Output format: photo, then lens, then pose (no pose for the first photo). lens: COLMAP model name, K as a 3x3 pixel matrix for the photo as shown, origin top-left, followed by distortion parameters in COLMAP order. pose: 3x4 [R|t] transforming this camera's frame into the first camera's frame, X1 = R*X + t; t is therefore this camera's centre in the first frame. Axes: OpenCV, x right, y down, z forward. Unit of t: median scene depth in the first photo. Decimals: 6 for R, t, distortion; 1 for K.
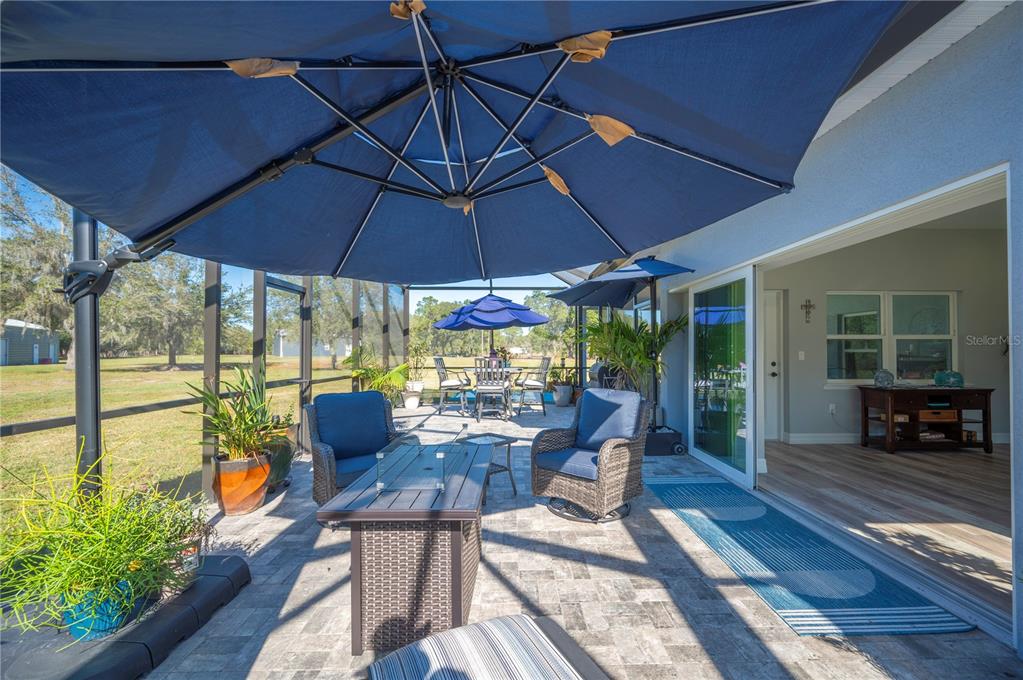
lens RADIAL K [[405.1, 0, 514.2], [0, 405.1, 343.7], [0, 0, 1]] dist [-0.000720, -0.000080]
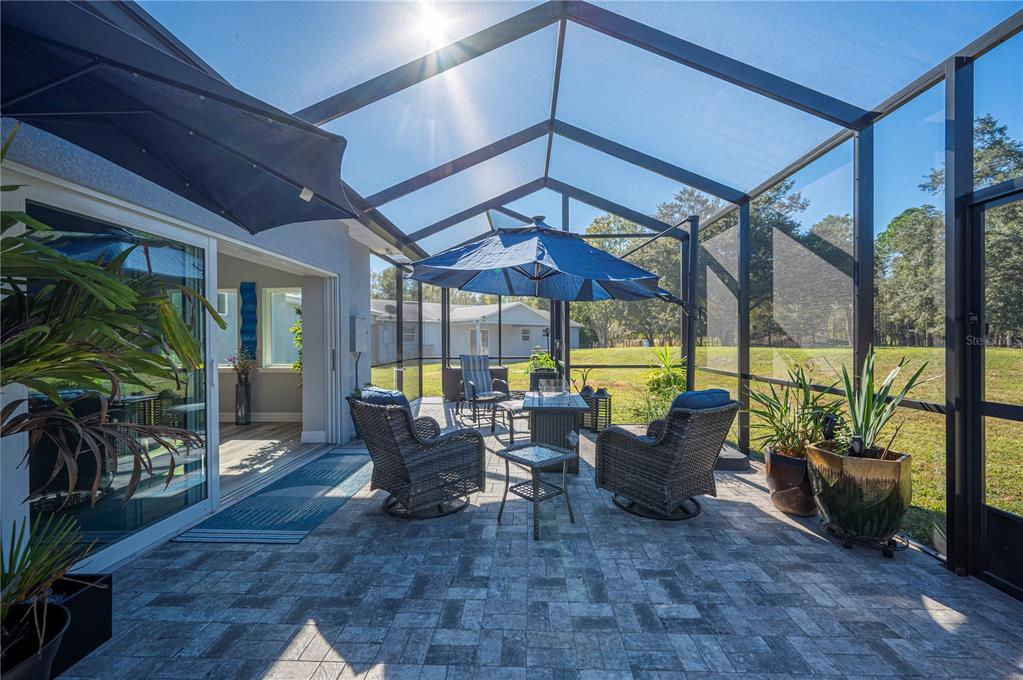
lens RADIAL K [[405.1, 0, 514.2], [0, 405.1, 343.7], [0, 0, 1]] dist [-0.000720, -0.000080]
pose [[-0.998238, 0.002766, 0.059277, -0.088497], [0.002129, 0.999939, -0.010806, 0.037531], [-0.059304, -0.010661, -0.998183, 2.054828]]
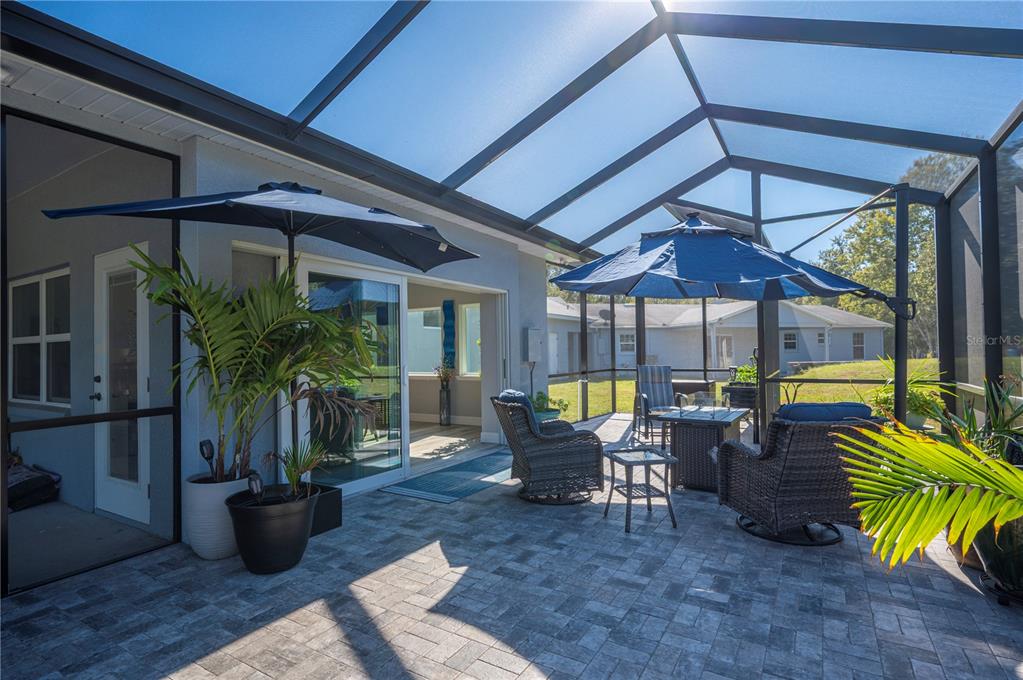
lens RADIAL K [[507.9, 0, 511.4], [0, 507.9, 356.4], [0, 0, 1]] dist [-0.001415, -0.000534]
pose [[-0.836346, 0.006573, 0.548162, -0.488074], [0.002372, 0.999962, -0.008372, 0.047904], [-0.548196, -0.005701, -0.836330, 2.307333]]
